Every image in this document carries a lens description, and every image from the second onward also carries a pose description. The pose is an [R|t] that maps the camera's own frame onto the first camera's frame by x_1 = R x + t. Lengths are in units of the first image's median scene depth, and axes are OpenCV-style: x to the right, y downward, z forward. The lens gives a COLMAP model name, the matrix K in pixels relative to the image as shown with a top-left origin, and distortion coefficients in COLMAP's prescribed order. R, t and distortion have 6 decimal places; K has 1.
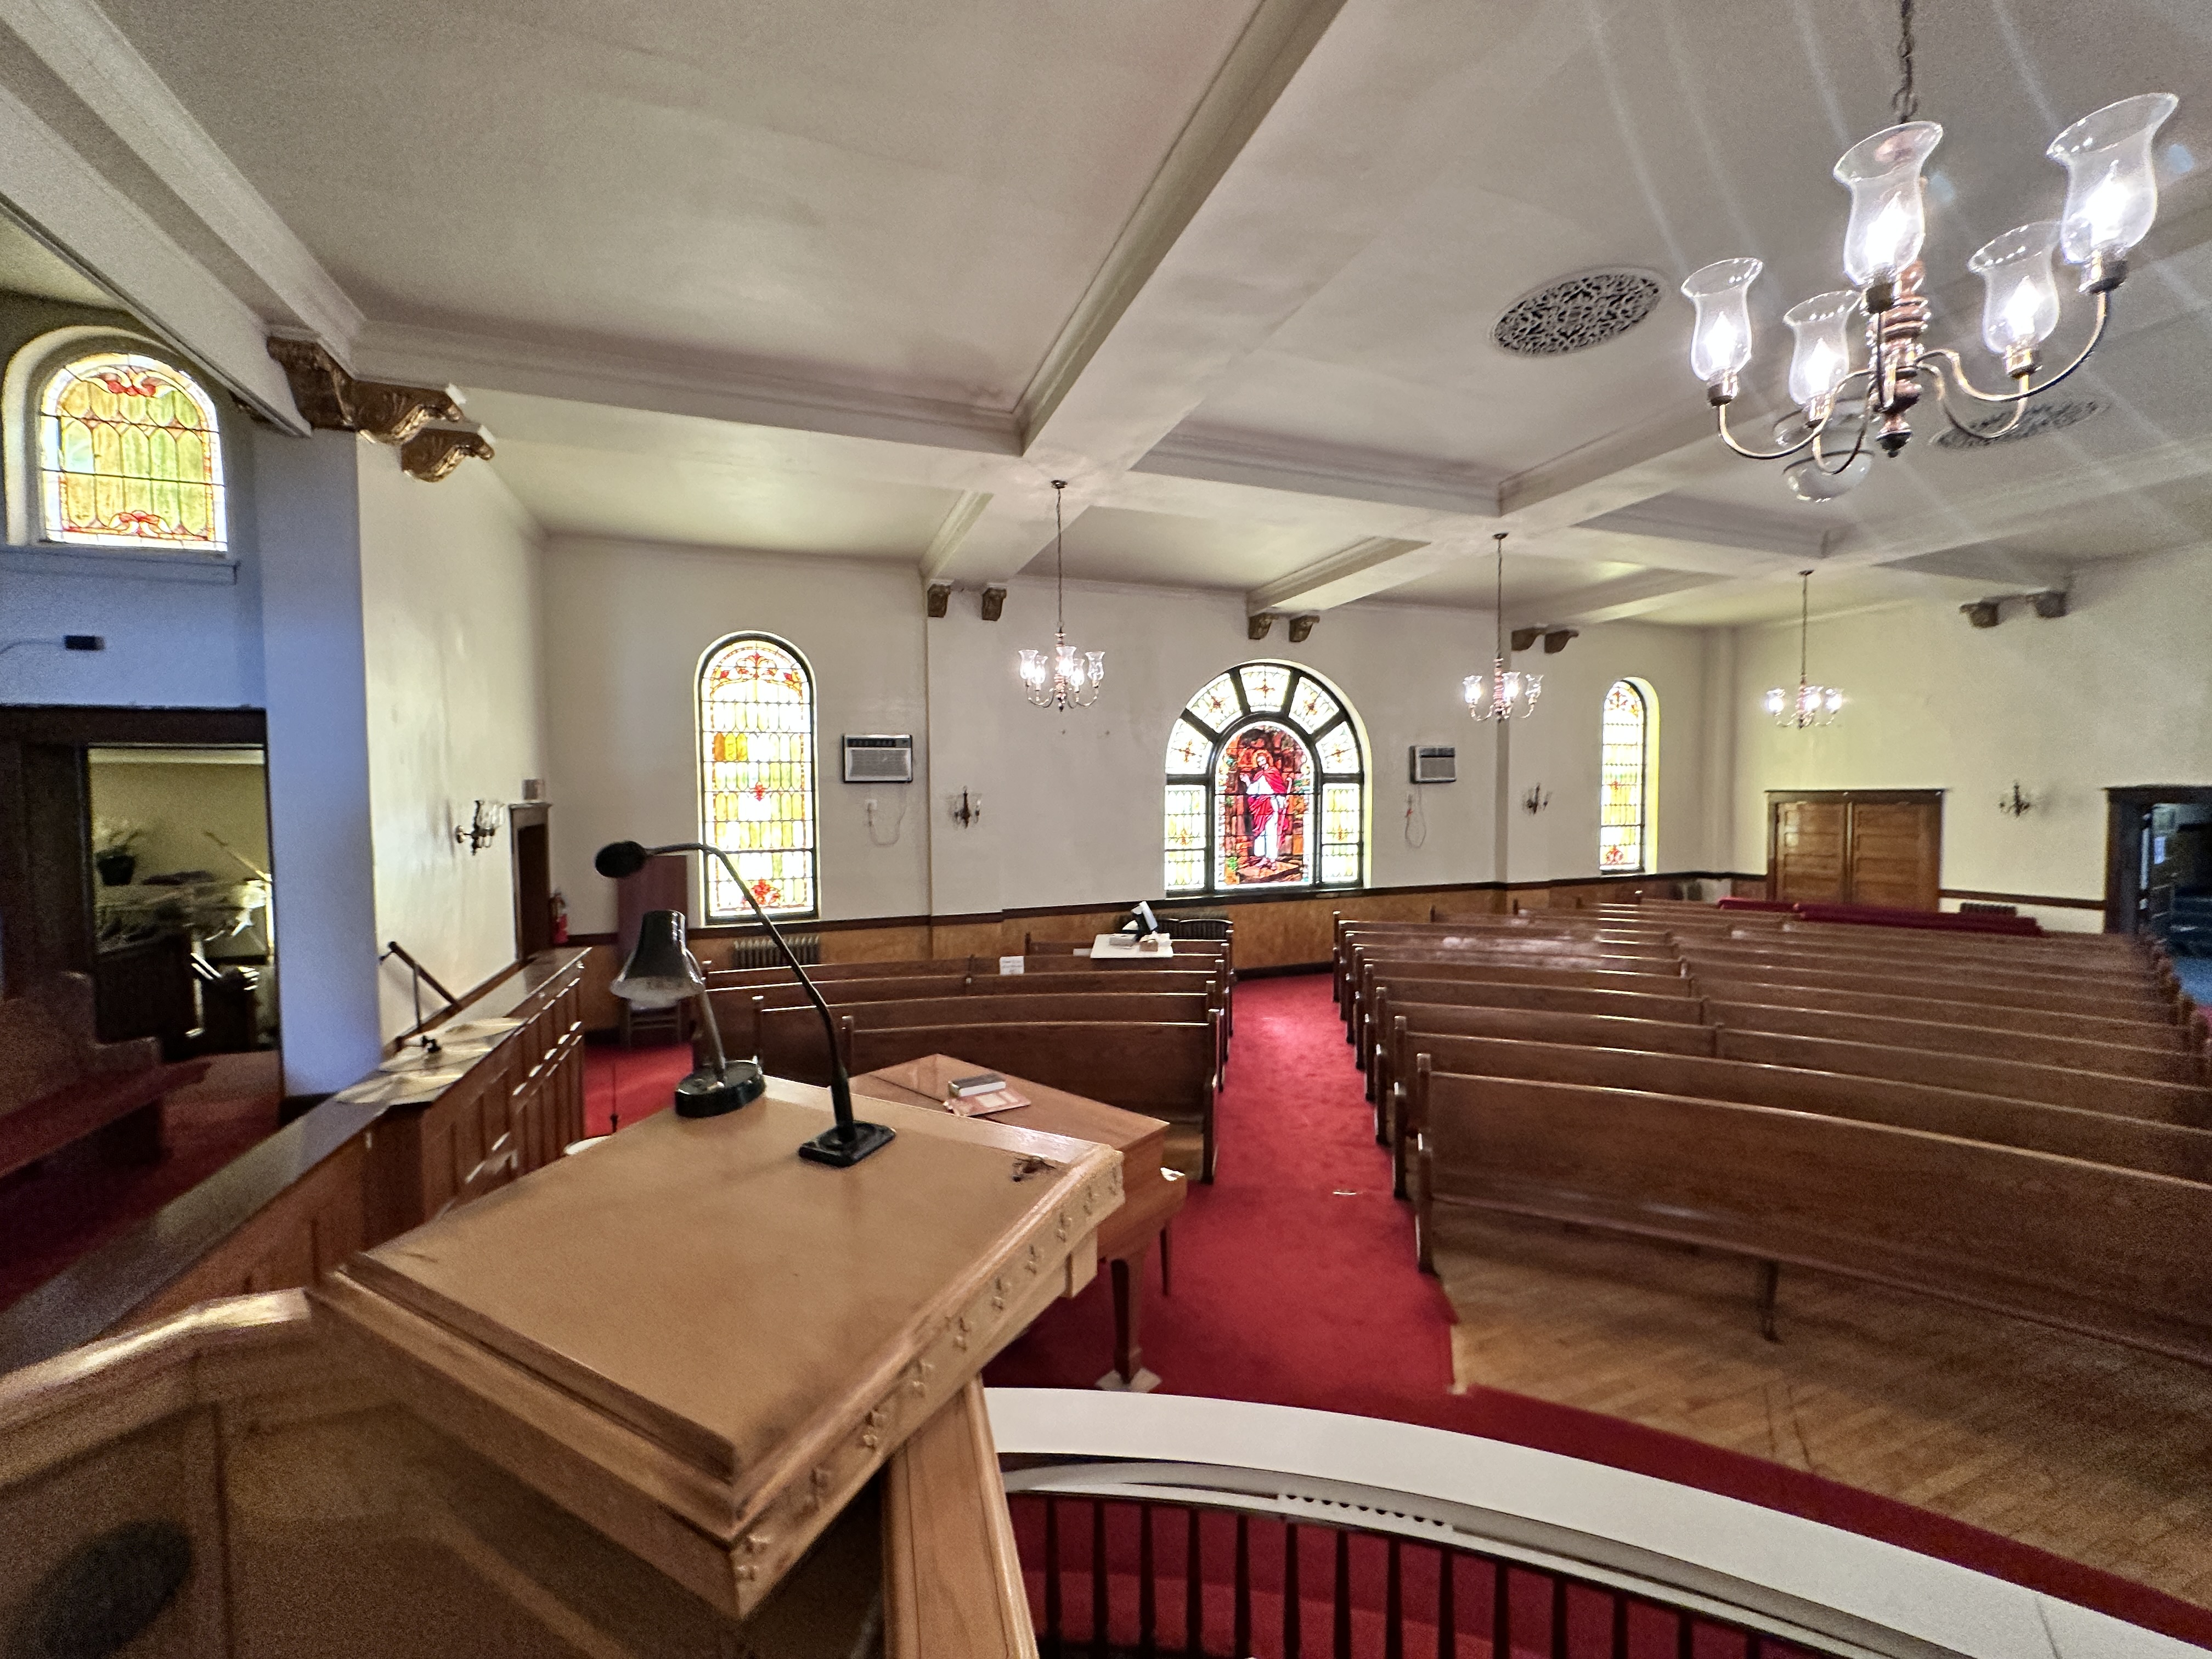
lens RADIAL K [[880.5, 0, 1104.2], [0, 880.5, 829.6], [0, 0, 1]] dist [-0.003404, 0.000972]
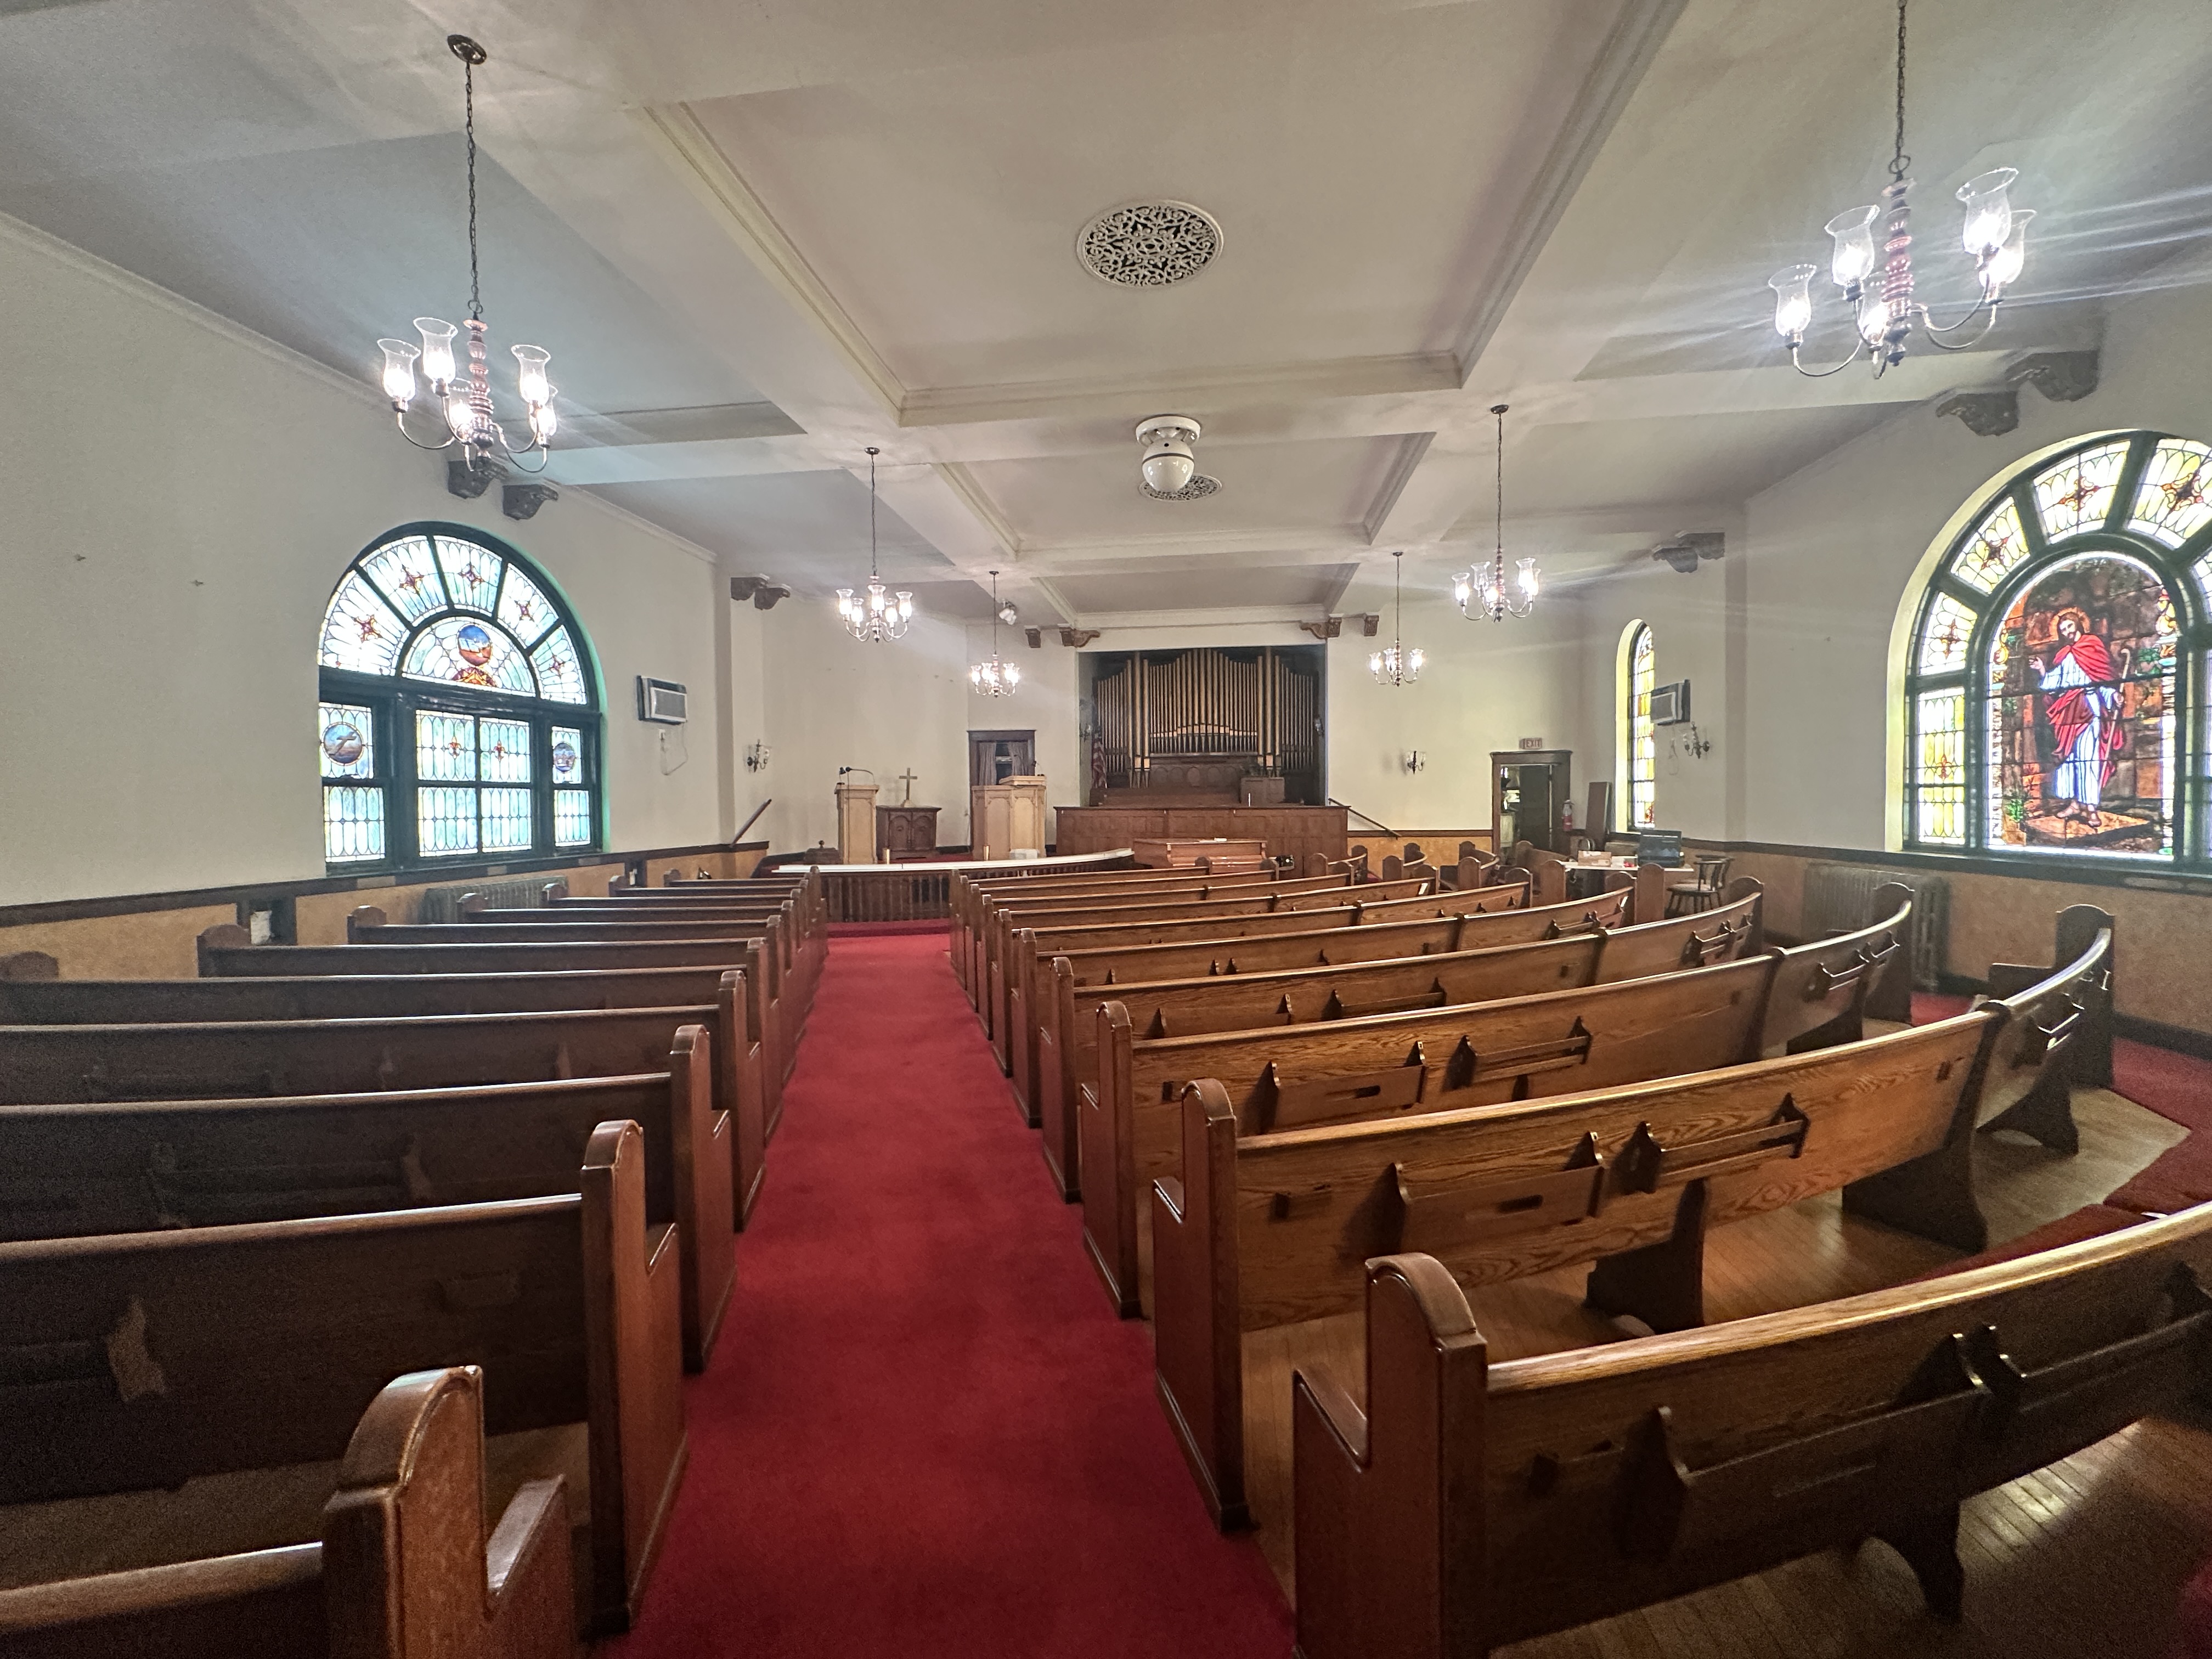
lens RADIAL K [[880.5, 0, 1104.2], [0, 880.5, 829.6], [0, 0, 1]] dist [-0.003404, 0.000972]
pose [[-0.467824, 0.043871, -0.882732, 1.146614], [-0.019010, 0.998037, 0.059676, 0.033439], [0.883617, 0.044698, -0.466071, 0.864322]]
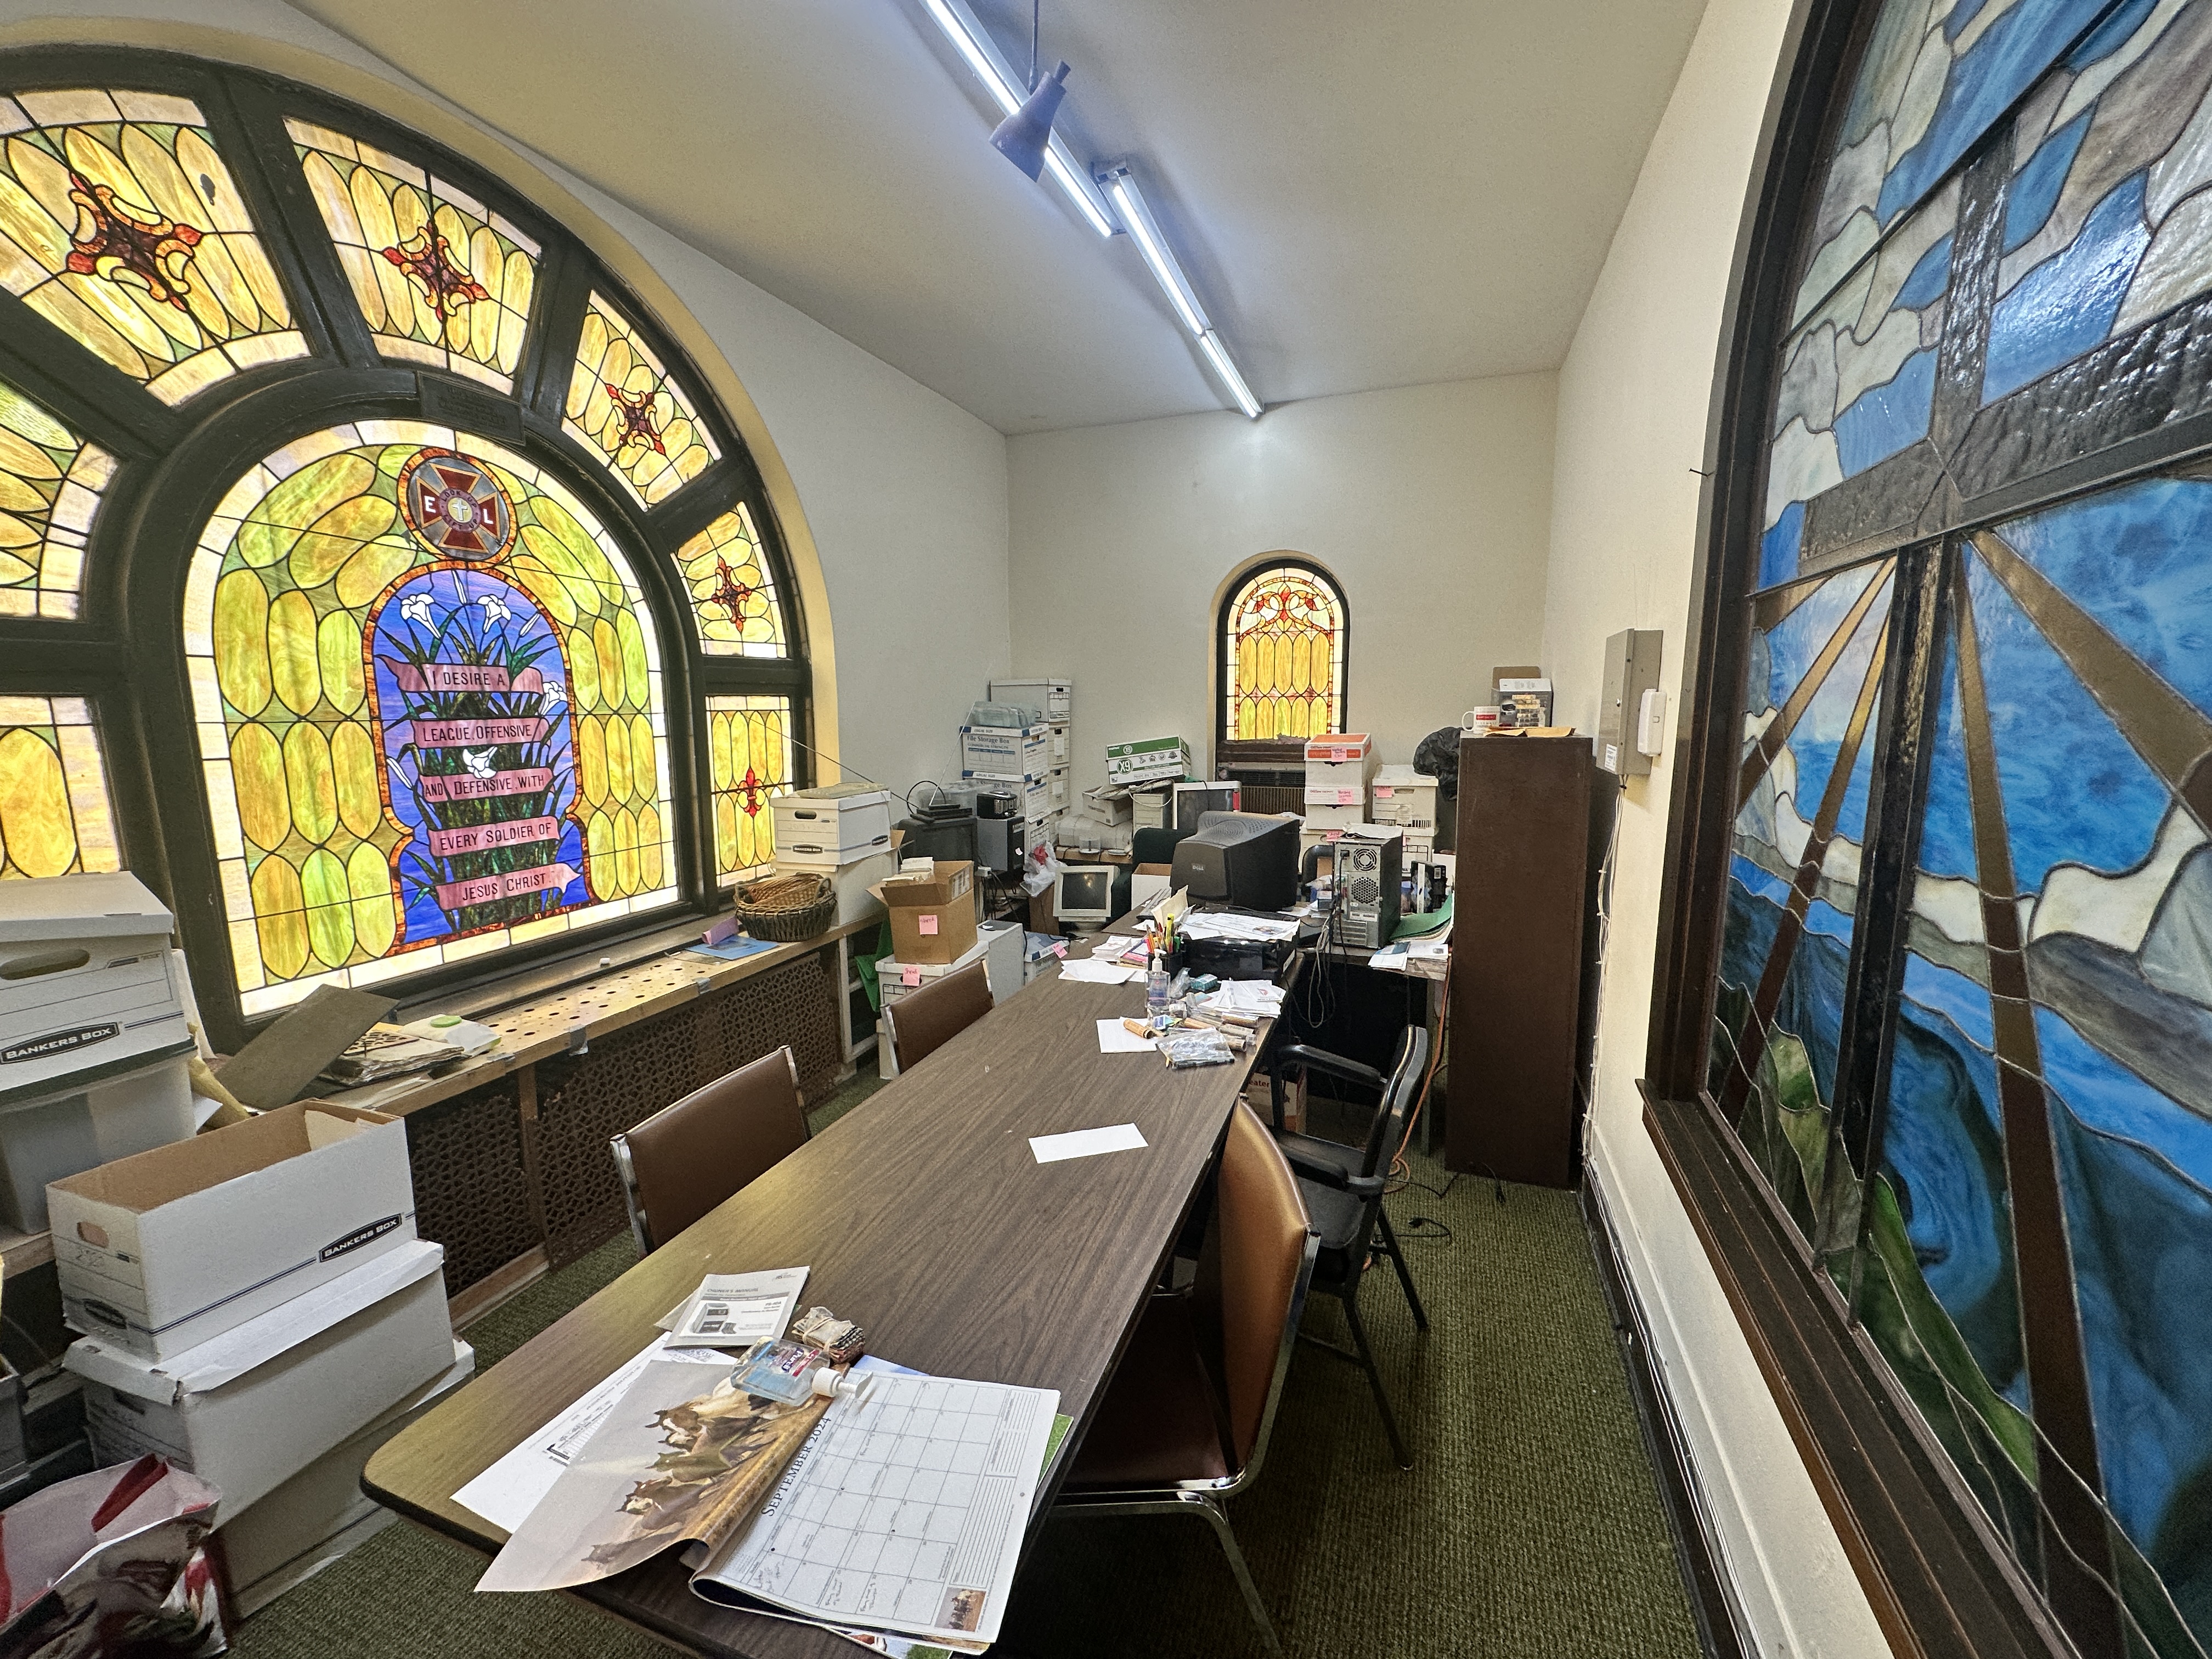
lens RADIAL K [[880.5, 0, 1104.2], [0, 880.5, 829.6], [0, 0, 1]] dist [-0.003404, 0.000972]
pose [[0.654196, -0.104797, 0.749030, 0.129927], [0.029385, 0.993128, 0.113284, -0.042530], [-0.755754, -0.052099, 0.652780, 0.842774]]
